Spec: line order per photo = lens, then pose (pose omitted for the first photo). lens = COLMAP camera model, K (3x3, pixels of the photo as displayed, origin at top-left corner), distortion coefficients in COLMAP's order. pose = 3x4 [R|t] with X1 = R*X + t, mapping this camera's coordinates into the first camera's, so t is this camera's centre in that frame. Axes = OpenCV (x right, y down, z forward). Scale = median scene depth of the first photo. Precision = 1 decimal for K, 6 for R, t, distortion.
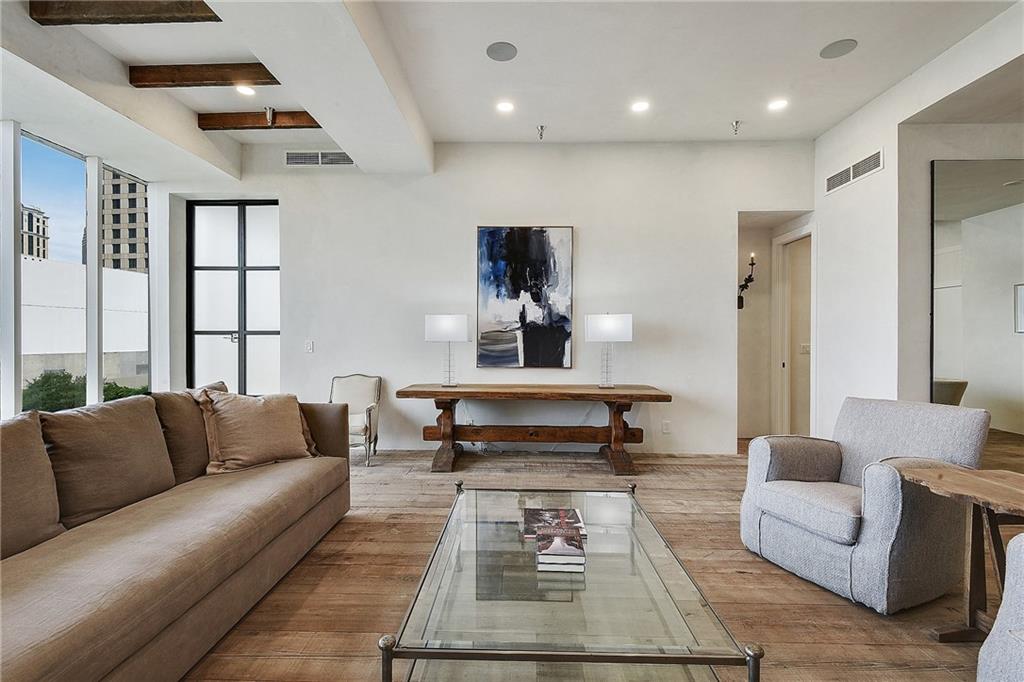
lens RADIAL K [[475.2, 0, 512.0], [0, 475.2, 341.0], [0, 0, 1]] dist [-0.000516, -0.000624]
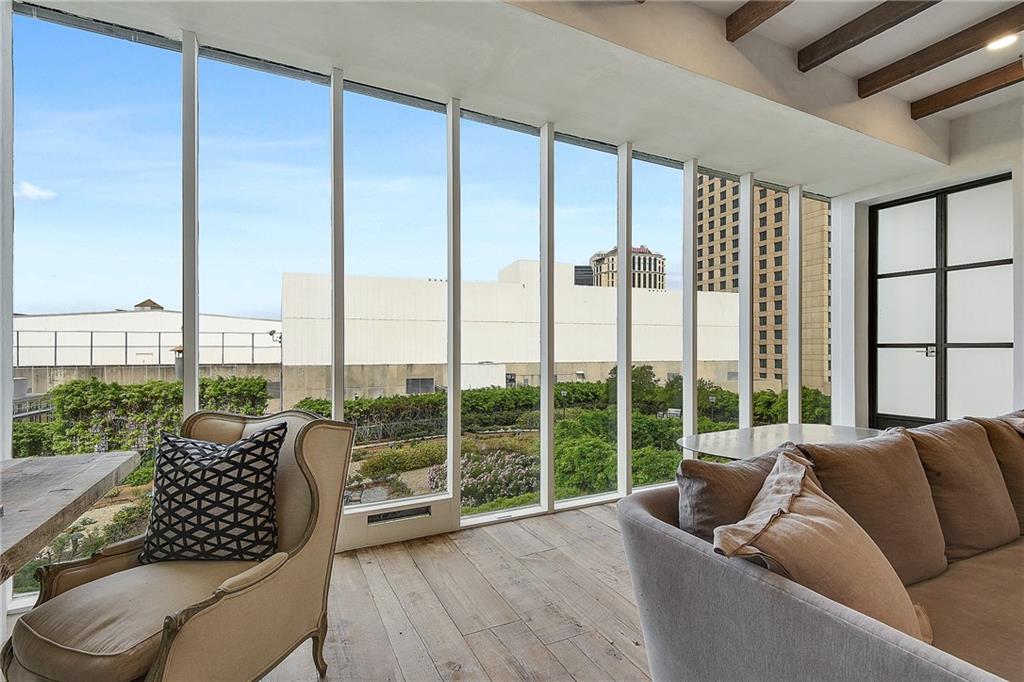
lens RADIAL K [[471.5, 0, 513.7], [0, 471.5, 349.6], [0, 0, 1]] dist [-0.001601, -0.000644]
pose [[0.469944, 0.001268, -0.882695, -0.196087], [-0.004954, 0.999987, -0.001201, -0.005294], [0.882682, 0.004937, 0.469945, -0.072285]]
